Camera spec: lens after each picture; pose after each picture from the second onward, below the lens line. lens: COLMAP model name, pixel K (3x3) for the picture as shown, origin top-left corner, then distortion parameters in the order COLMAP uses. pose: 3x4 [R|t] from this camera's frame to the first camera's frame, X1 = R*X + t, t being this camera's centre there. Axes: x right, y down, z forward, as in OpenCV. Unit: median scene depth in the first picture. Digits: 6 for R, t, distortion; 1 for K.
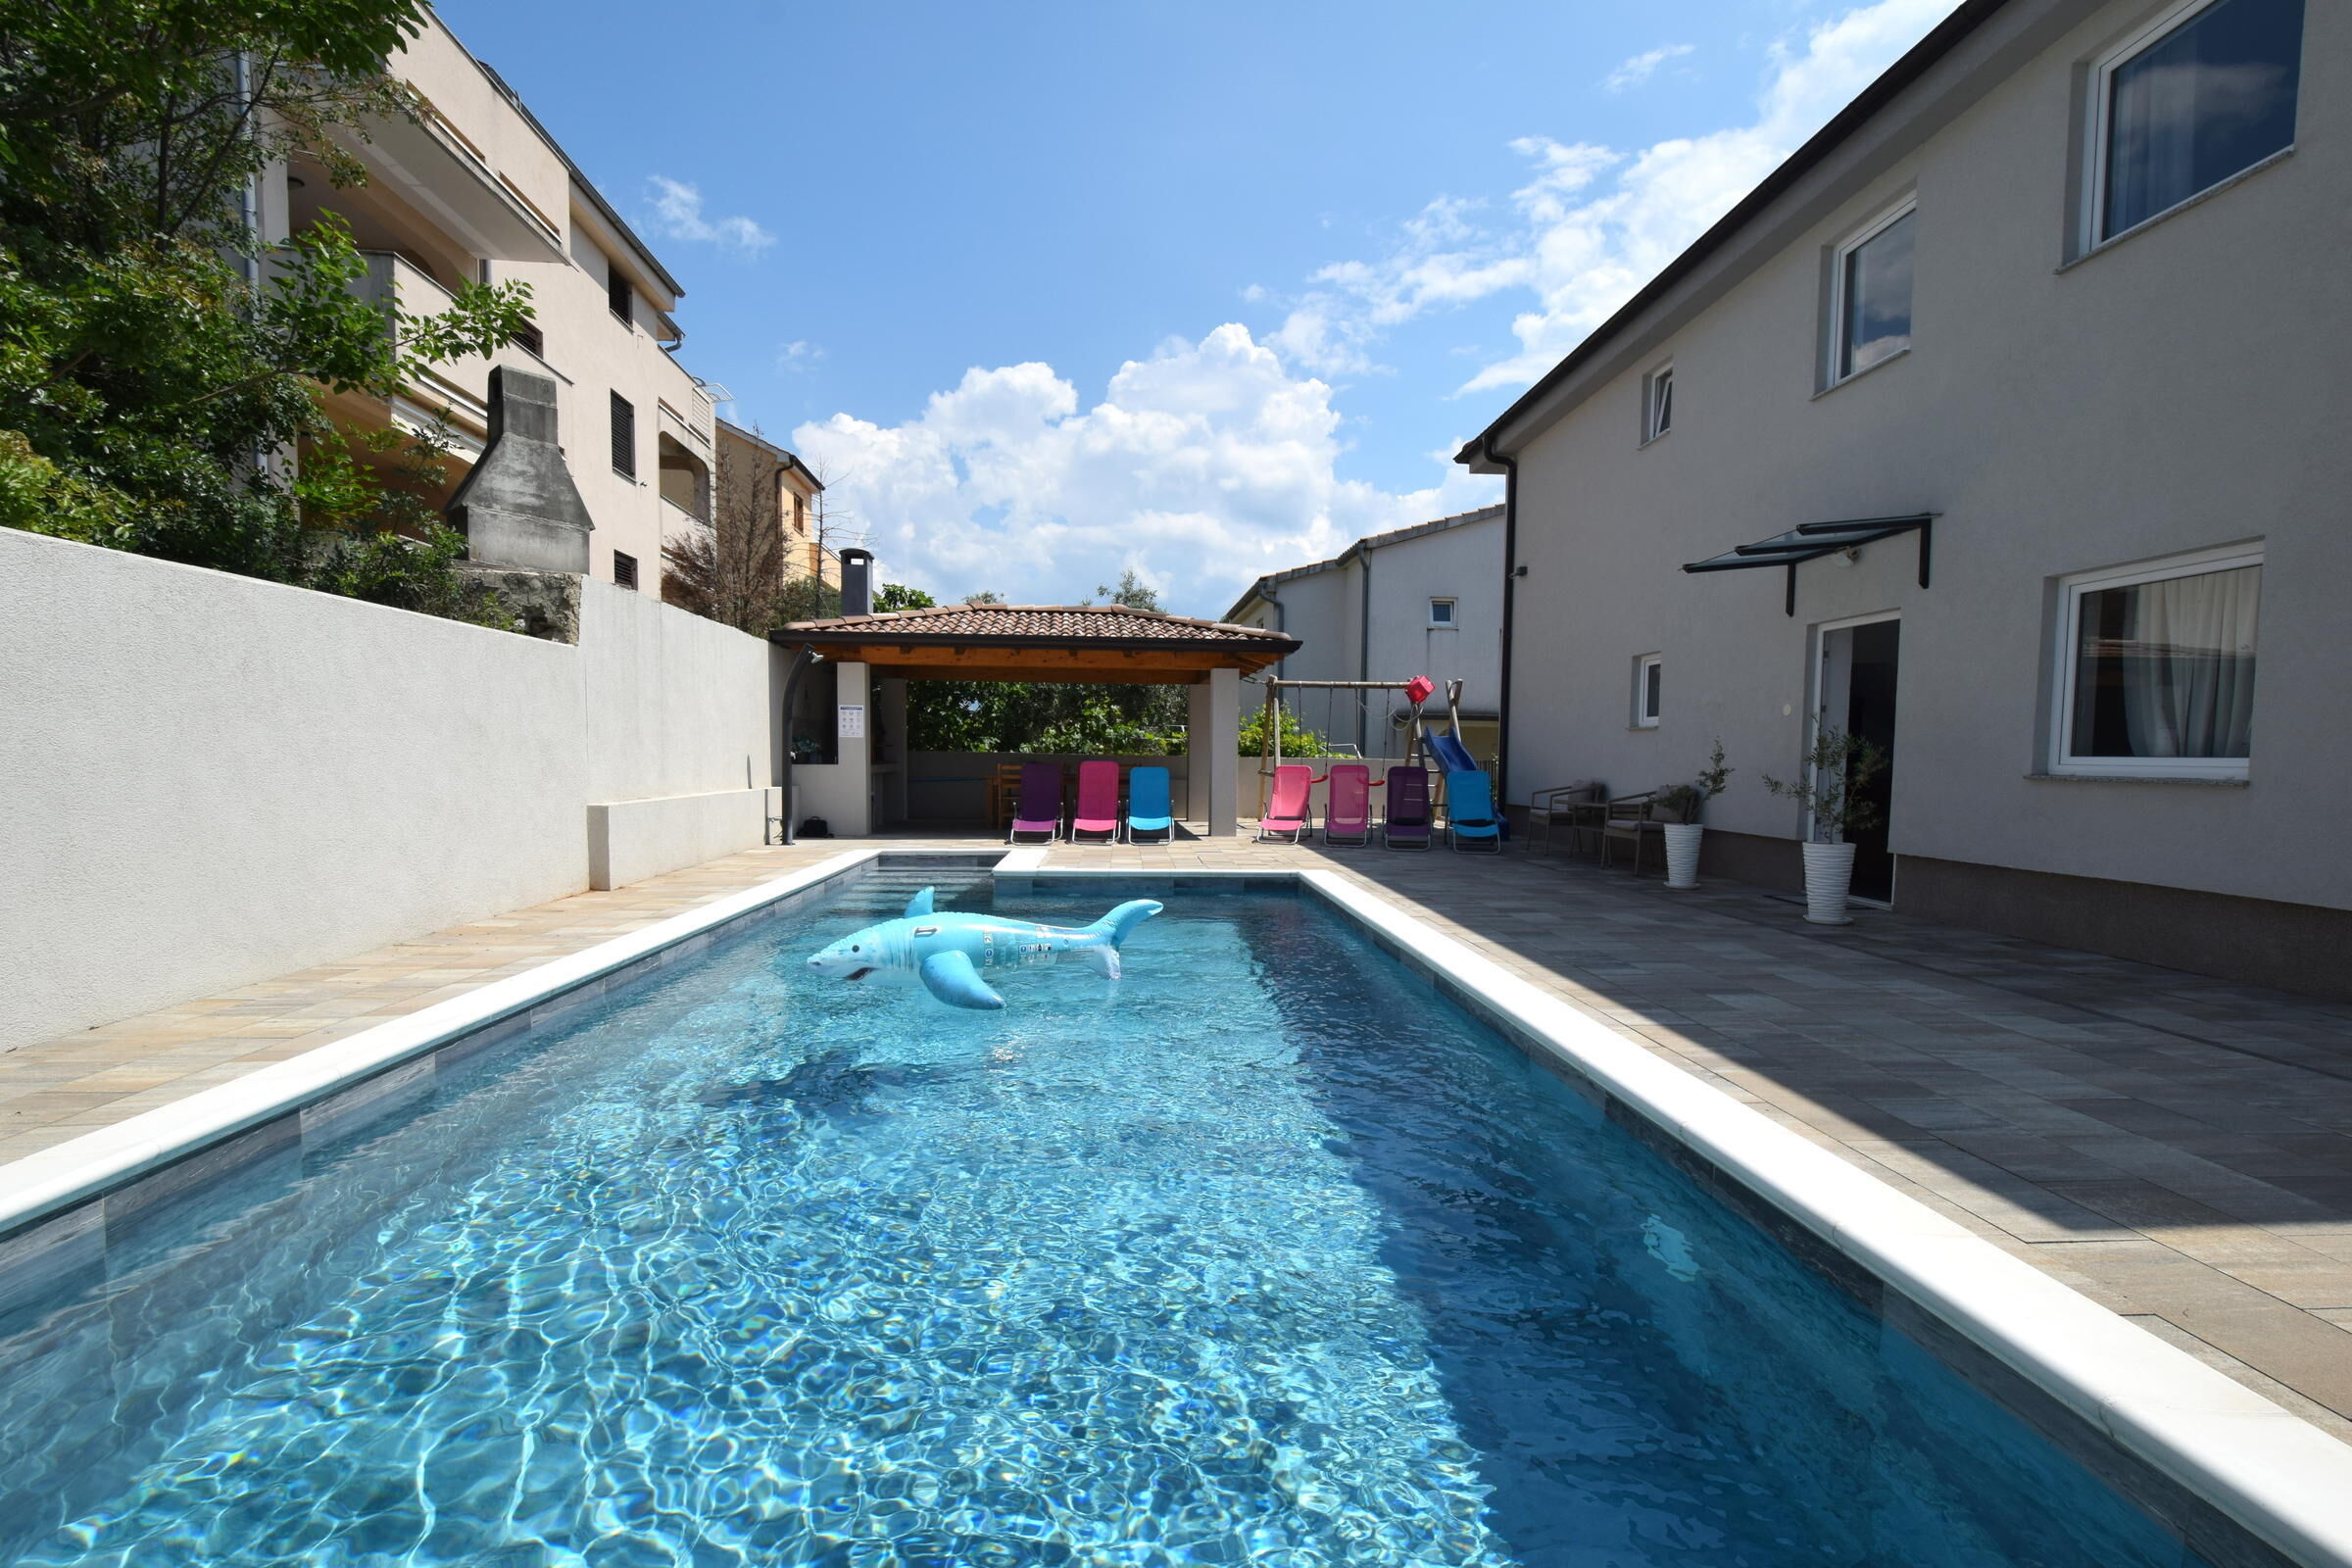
lens RADIAL K [[1007.9, 0, 1176.4], [0, 1007.9, 819.7], [0, 0, 1]] dist [0.001419, -0.005790]
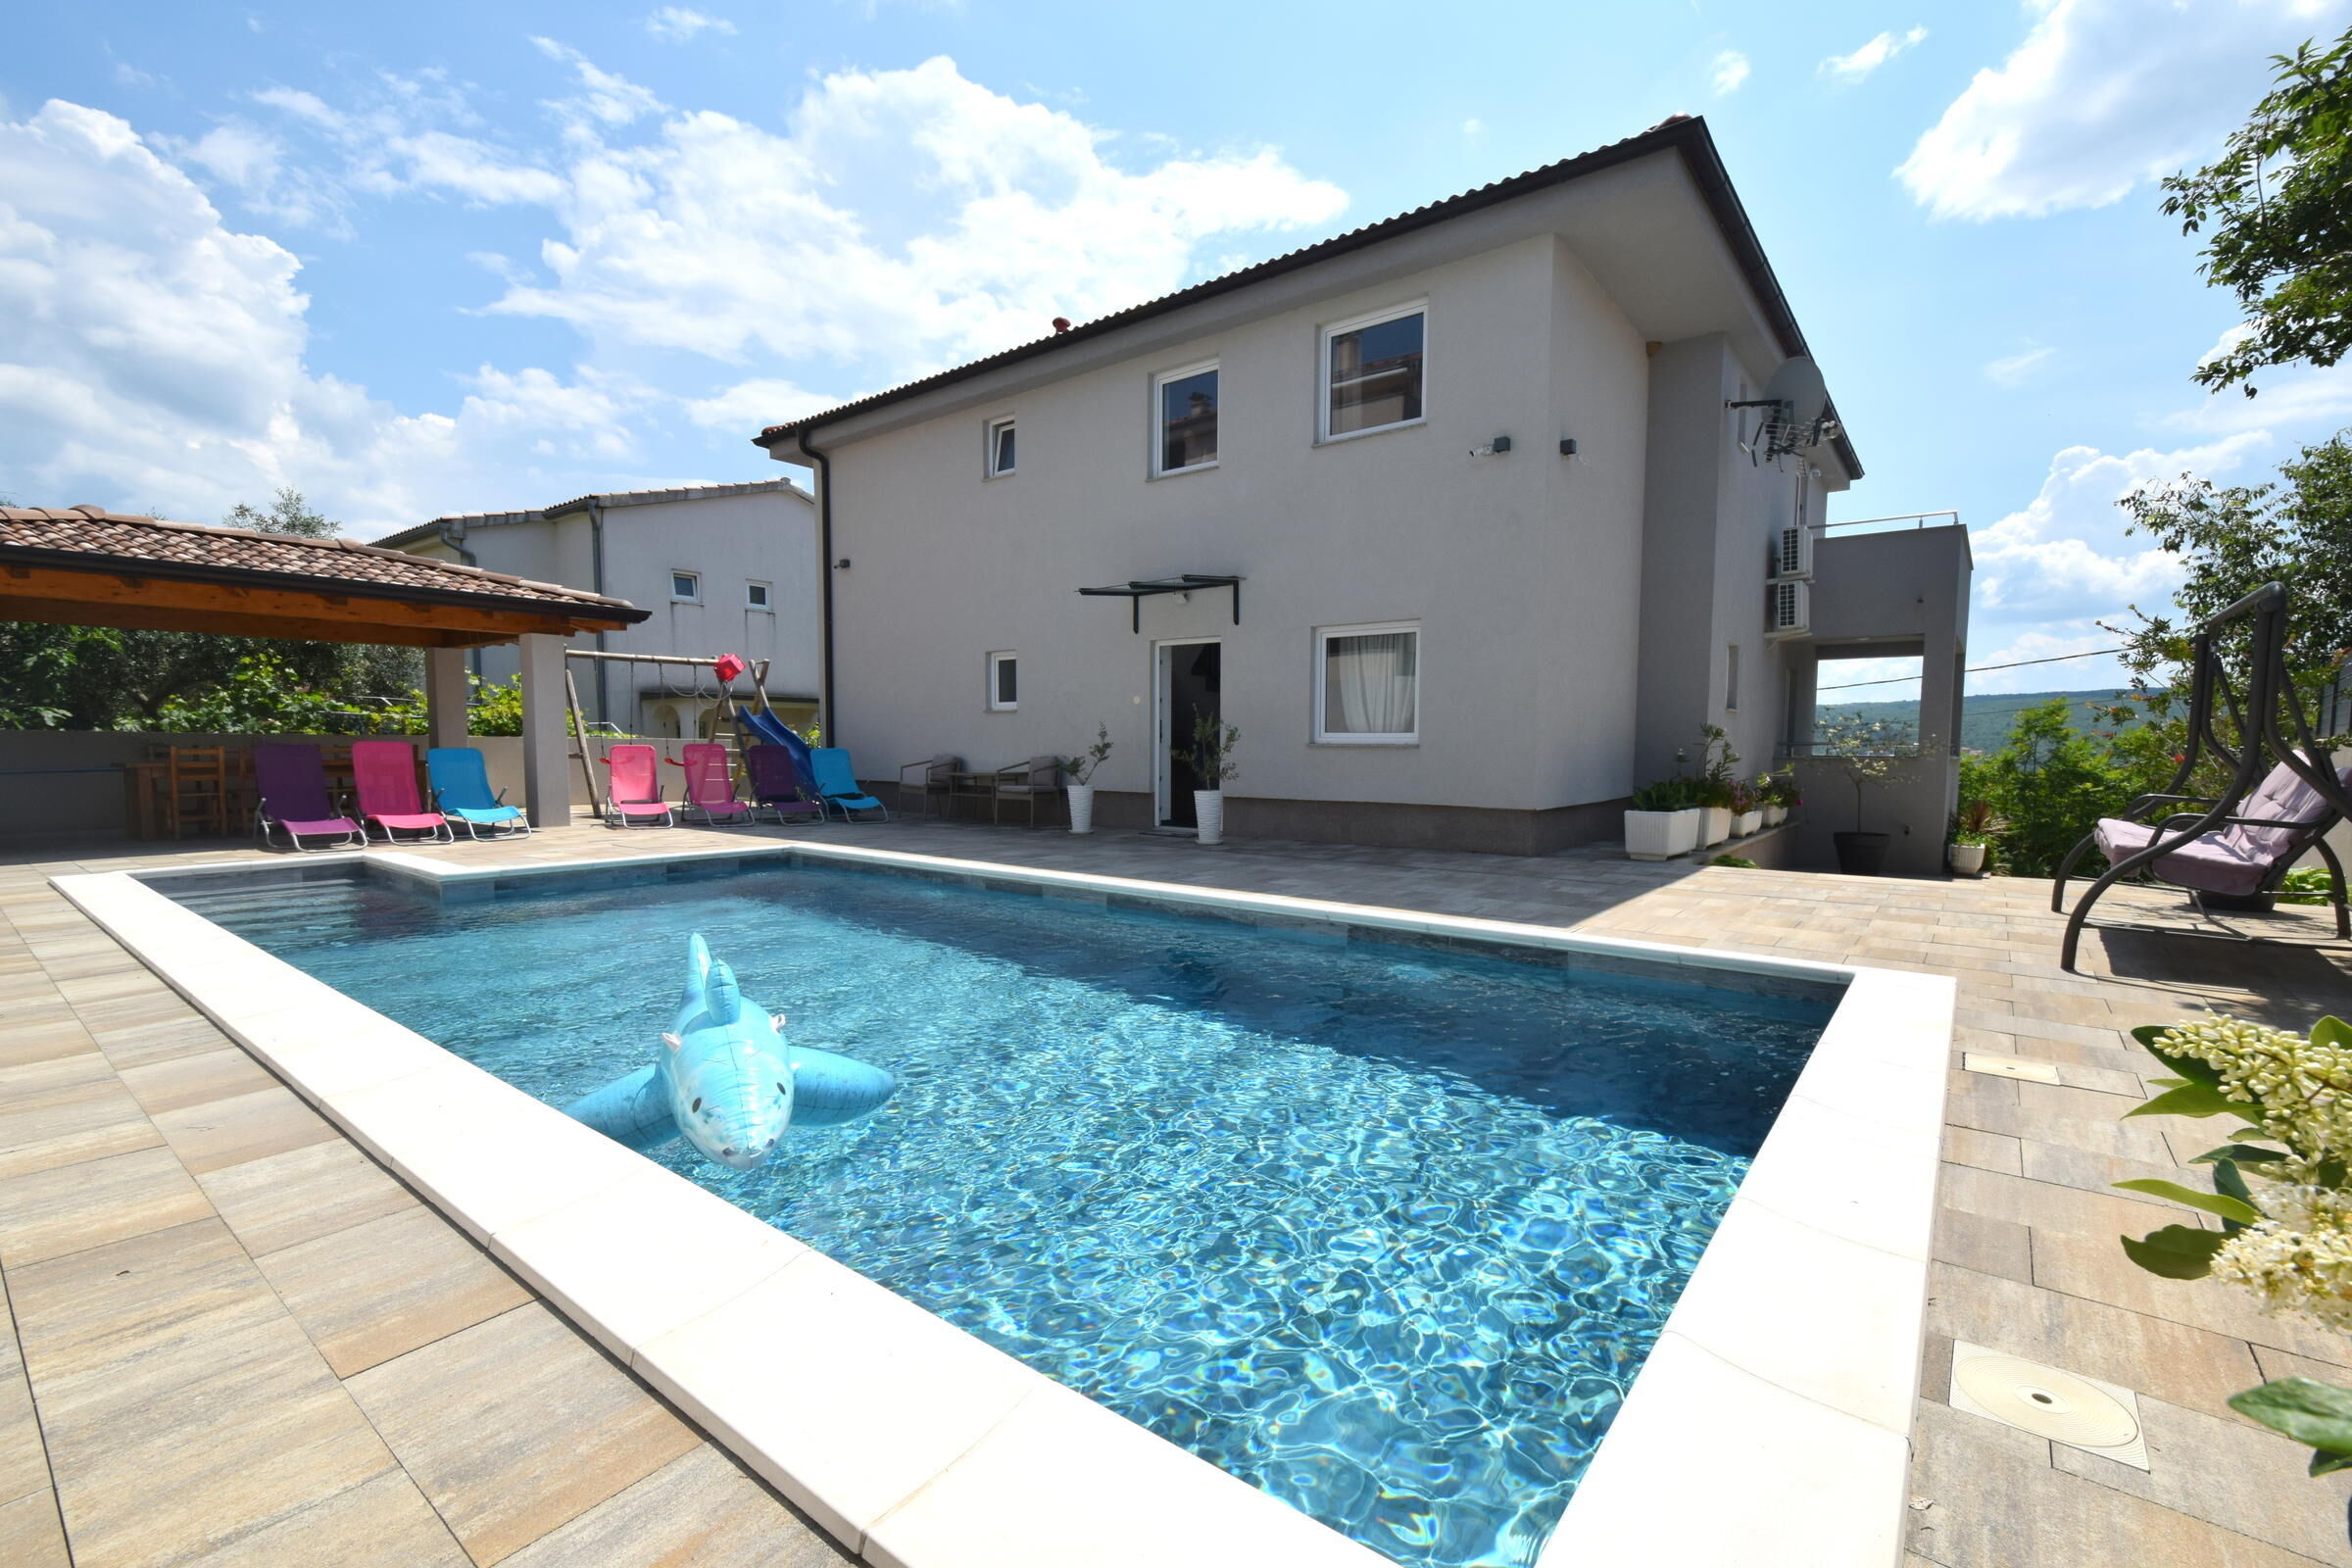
lens RADIAL K [[1007.9, 0, 1176.4], [0, 1007.9, 819.7], [0, 0, 1]] dist [0.001419, -0.005790]
pose [[0.671979, -0.062526, 0.737926, -0.238809], [0.048640, 0.998004, 0.040270, 0.001608], [-0.738971, 0.008832, 0.673679, 0.011455]]
